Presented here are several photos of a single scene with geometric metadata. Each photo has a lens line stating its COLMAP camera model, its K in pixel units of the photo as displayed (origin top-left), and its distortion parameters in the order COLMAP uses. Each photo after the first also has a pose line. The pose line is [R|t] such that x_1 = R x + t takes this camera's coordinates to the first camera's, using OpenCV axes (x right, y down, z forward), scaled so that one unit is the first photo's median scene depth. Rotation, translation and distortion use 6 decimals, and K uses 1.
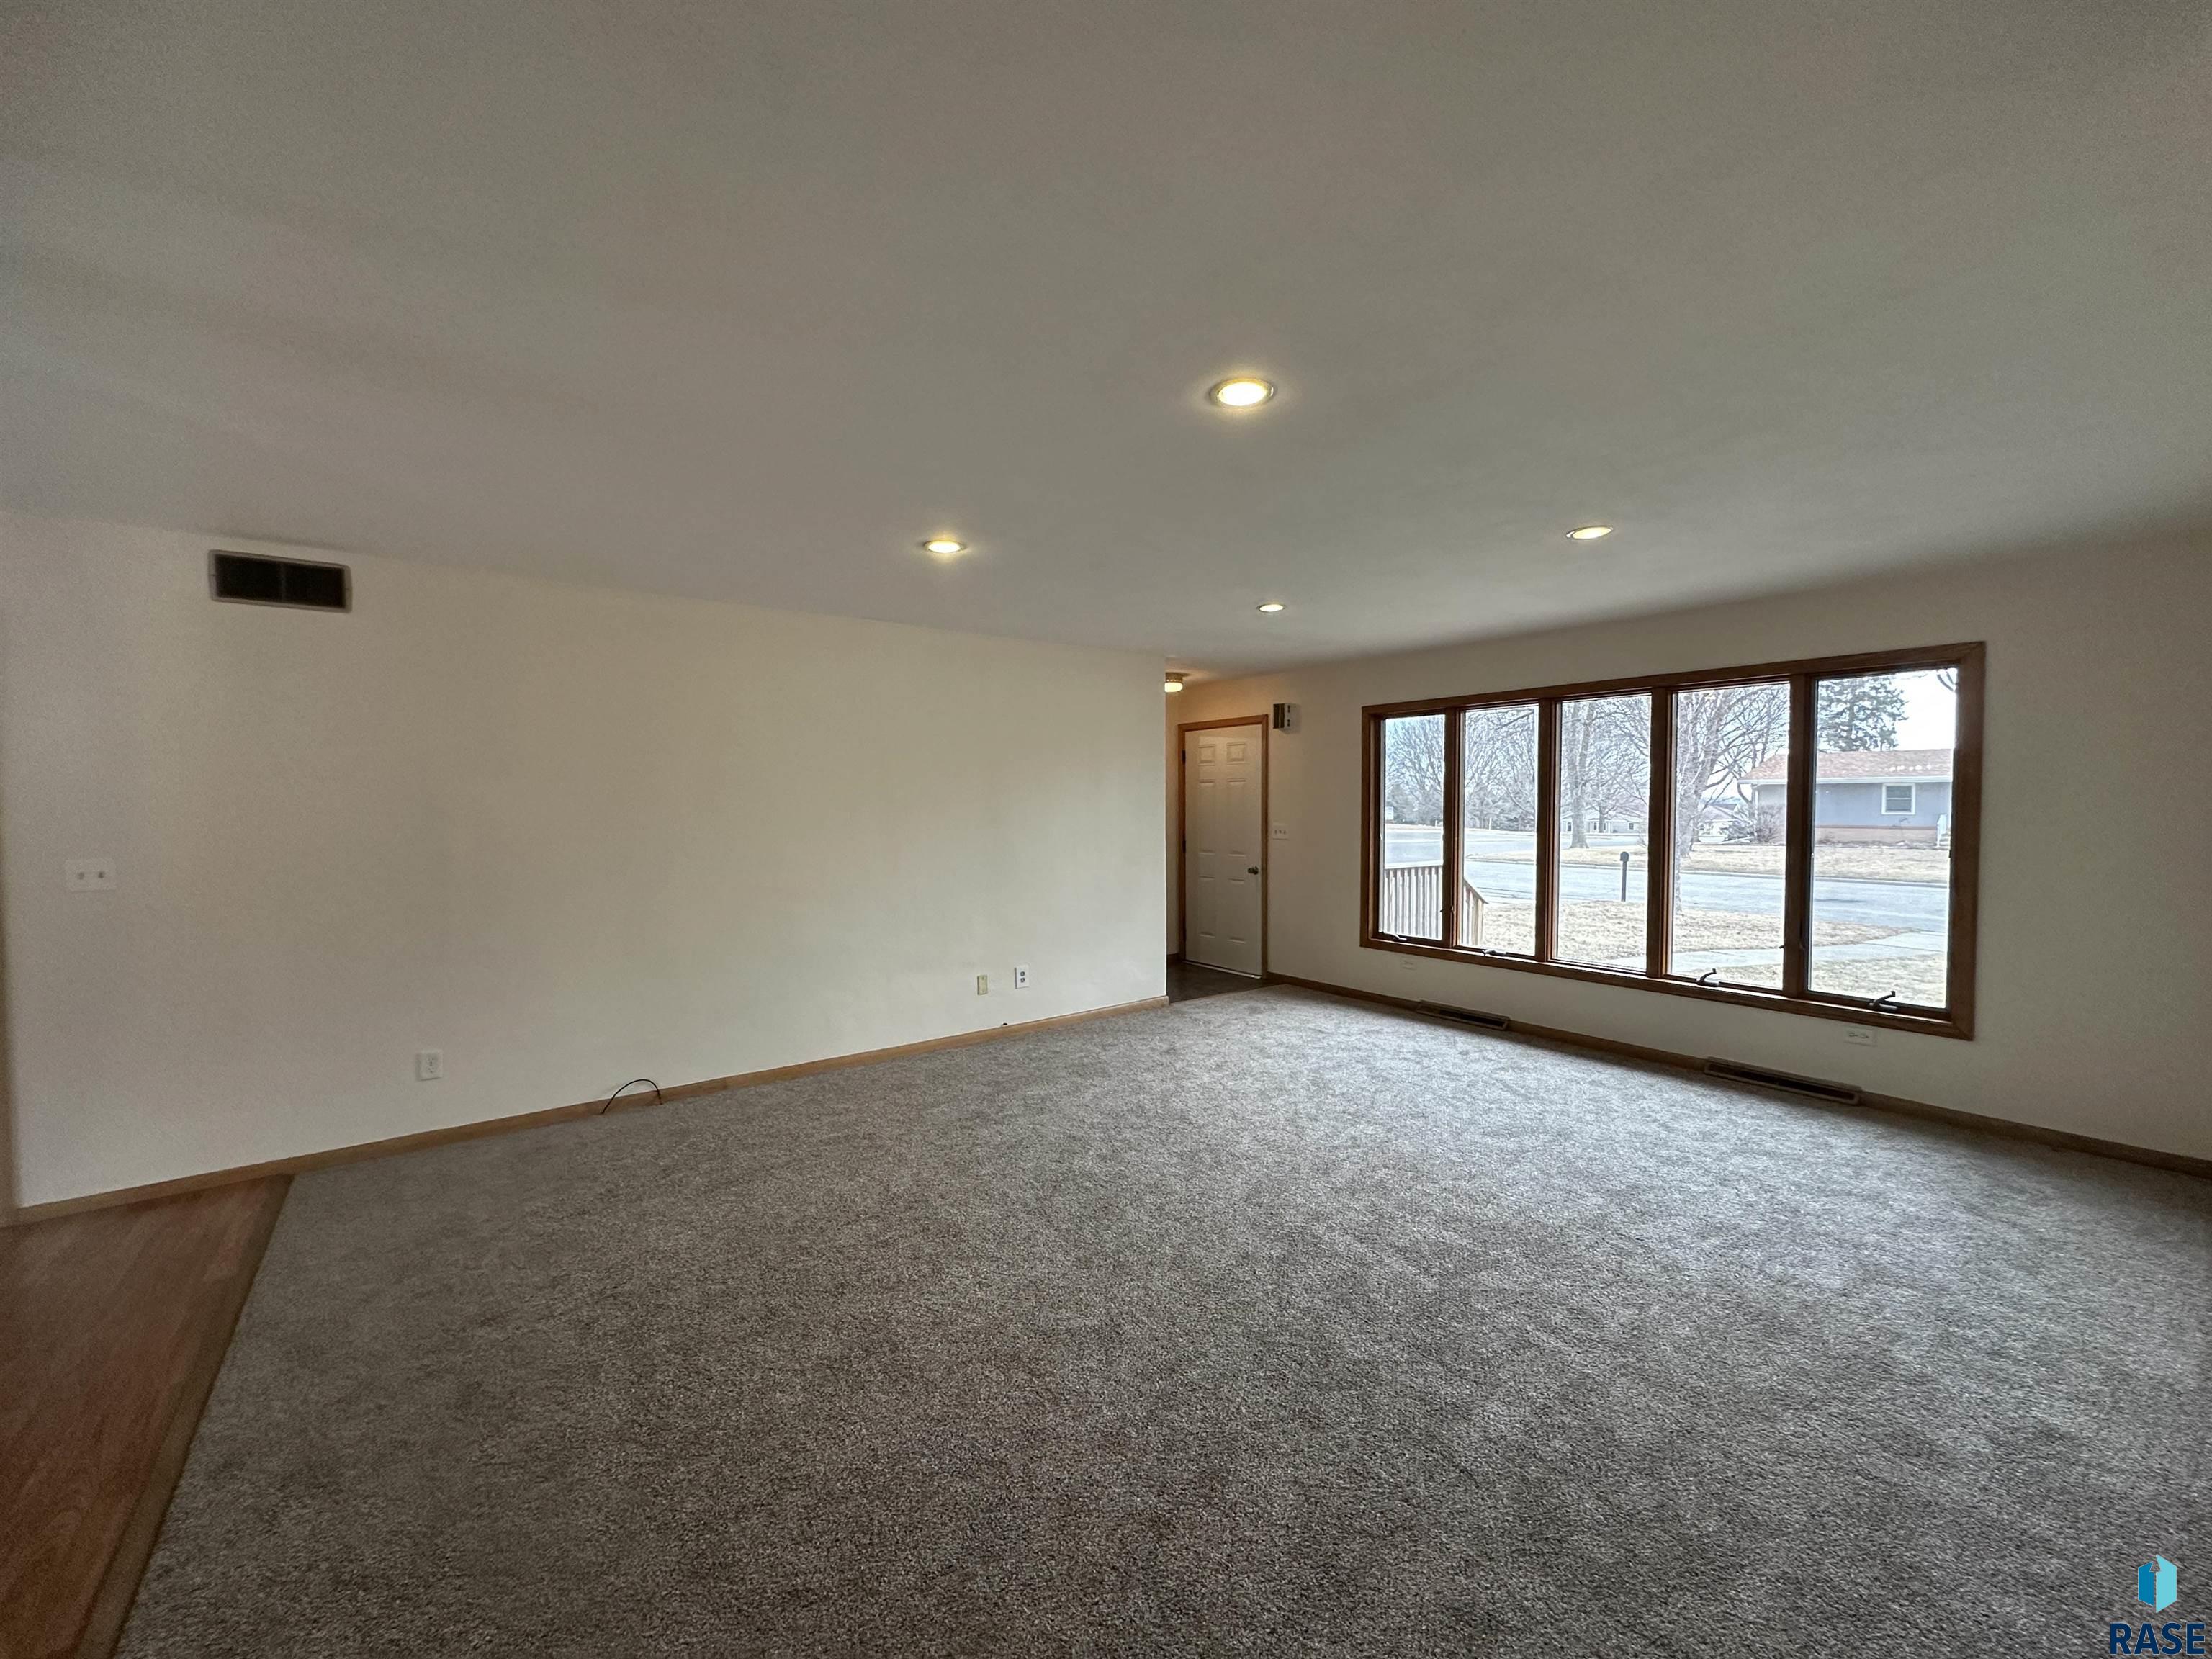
lens RADIAL K [[869.1, 0, 1105.8], [0, 869.1, 822.8], [0, 0, 1]] dist [-0.000845, -0.000229]
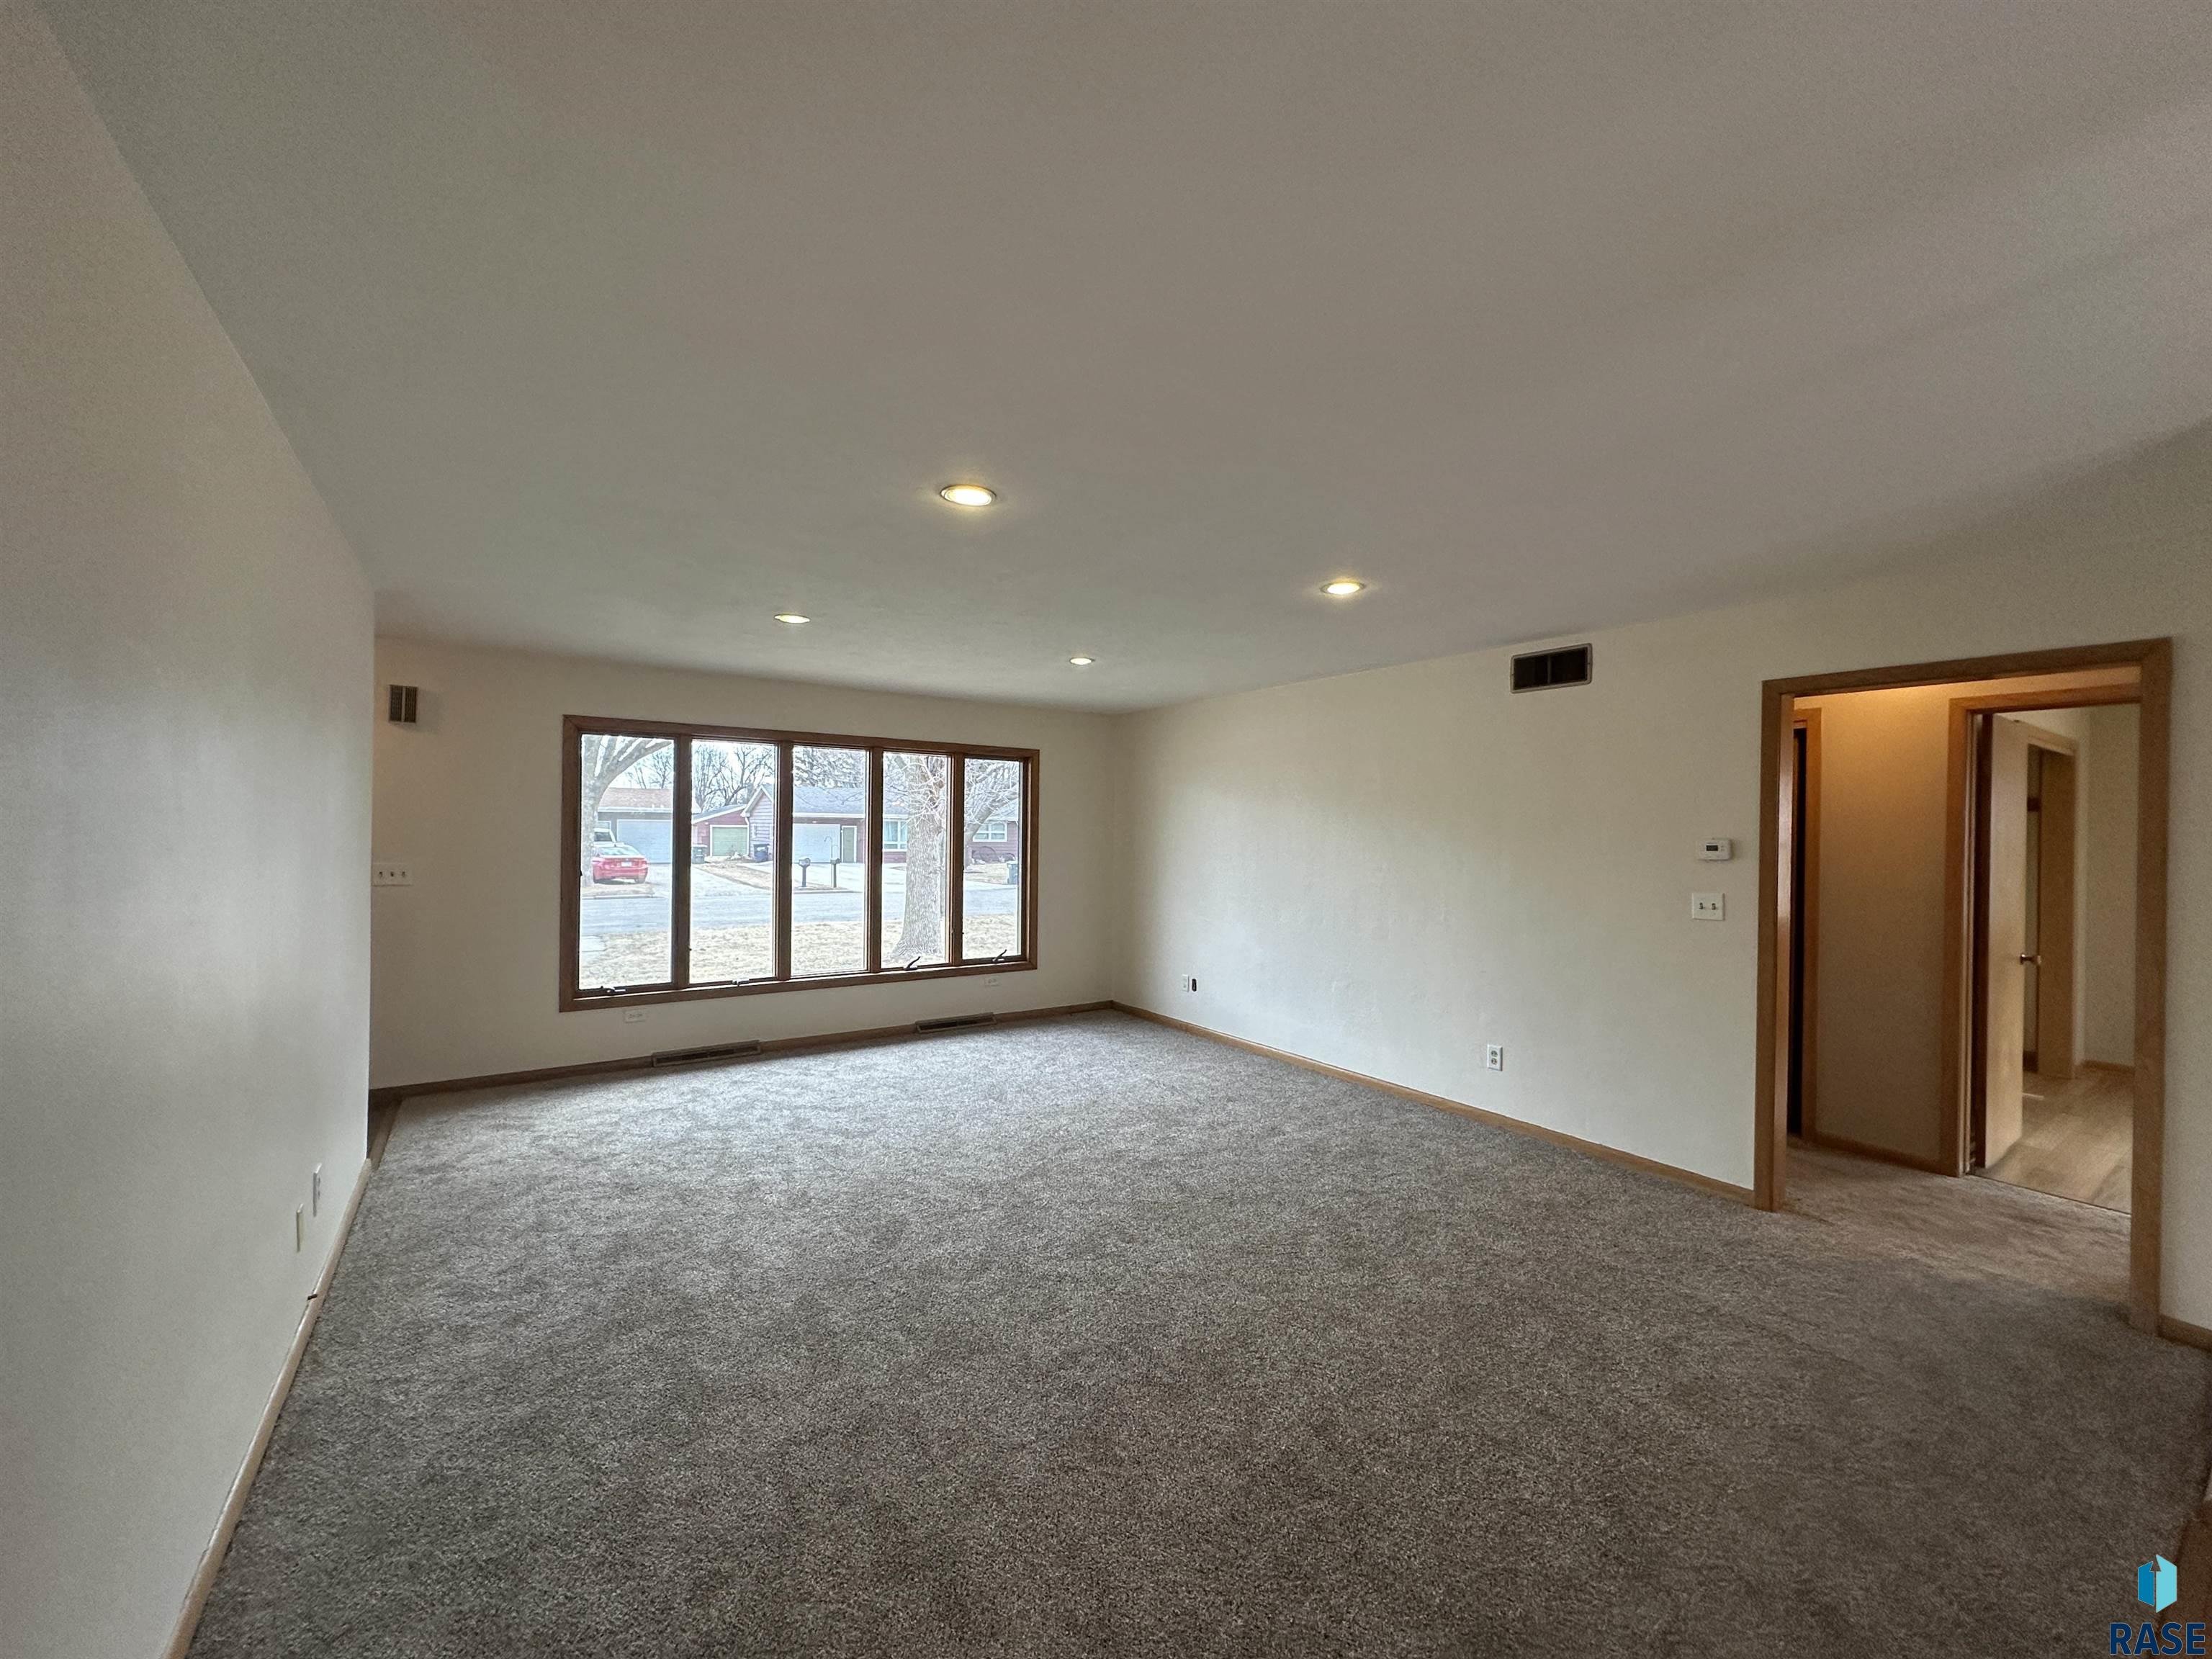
lens RADIAL K [[869.1, 0, 1104.0], [0, 869.1, 832.1], [0, 0, 1]] dist [-0.000845, -0.000229]
pose [[0.064365, -0.000574, 0.997926, -0.595443], [0.007839, 0.999969, 0.000069, -0.025609], [-0.997896, 0.007818, 0.064368, 0.548407]]
